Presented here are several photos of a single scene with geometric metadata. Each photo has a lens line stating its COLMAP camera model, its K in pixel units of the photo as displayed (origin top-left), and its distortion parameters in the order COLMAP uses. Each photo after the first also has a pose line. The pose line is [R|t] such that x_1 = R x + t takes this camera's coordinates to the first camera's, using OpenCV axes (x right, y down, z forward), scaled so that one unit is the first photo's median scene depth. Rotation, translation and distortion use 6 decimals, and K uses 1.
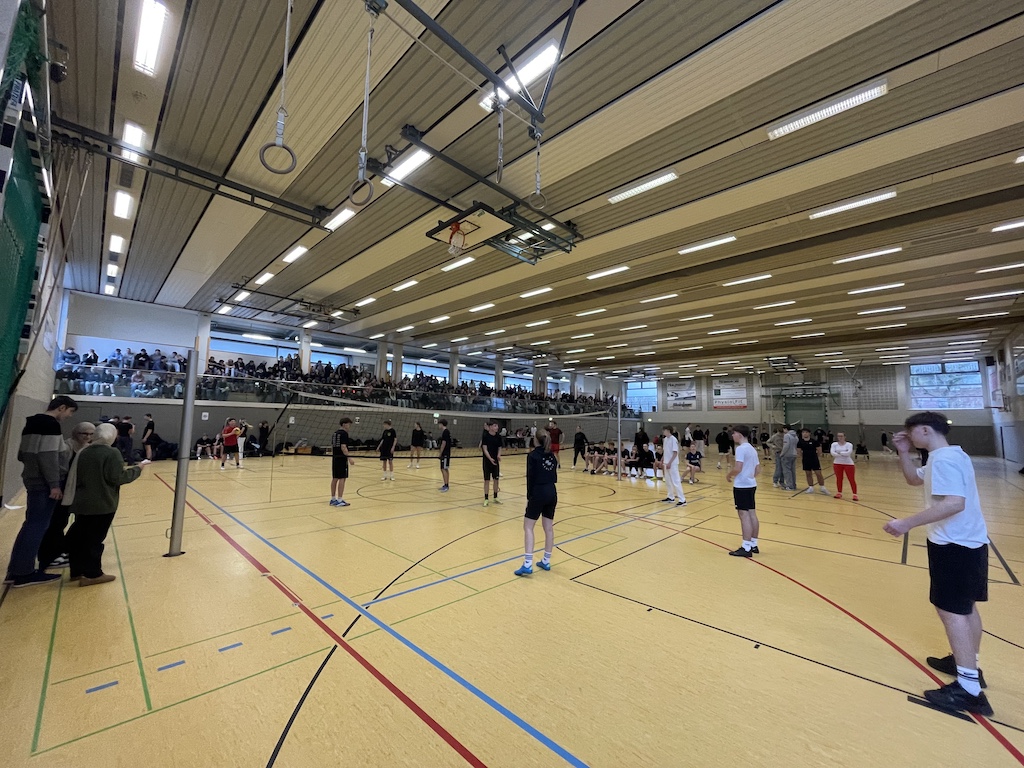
lens RADIAL K [[413.6, 0, 516.7], [0, 413.6, 381.9], [0, 0, 1]] dist [-0.008734, 0.004669]
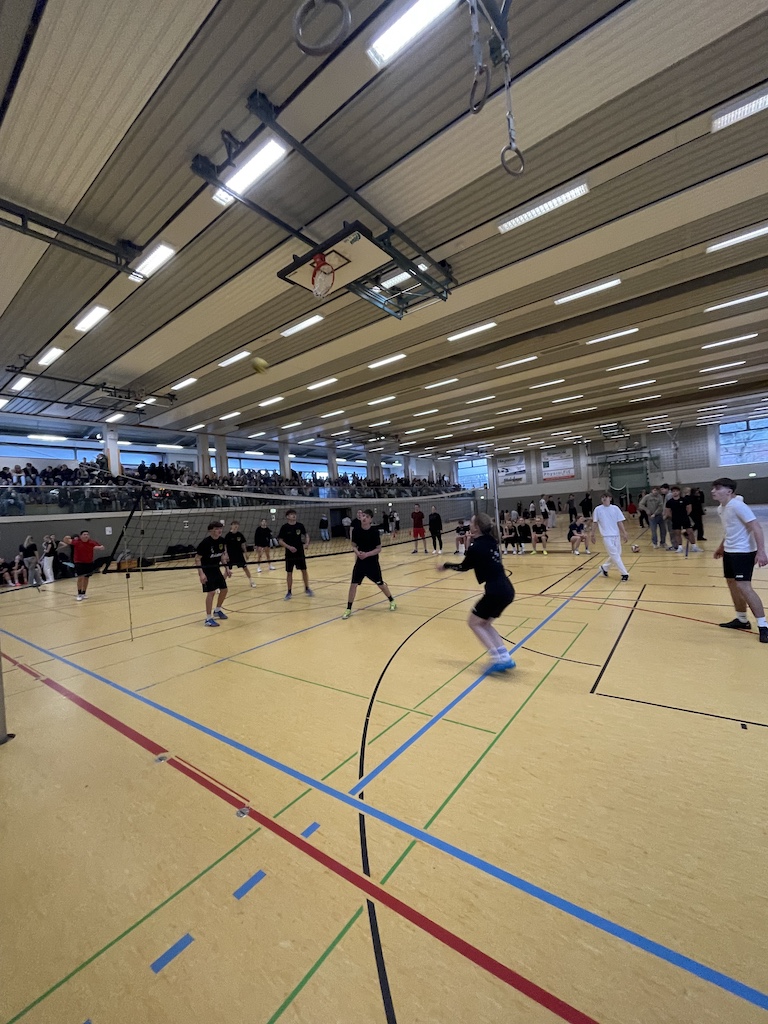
lens RADIAL K [[413.6, 0, 392.1], [0, 413.6, 507.6], [0, 0, 1]] dist [-0.008734, 0.004669]
pose [[0.987497, -0.090611, 0.128994, -0.083630], [0.078770, 0.992440, 0.094114, 0.012540], [-0.136547, -0.082777, 0.987169, 0.095471]]
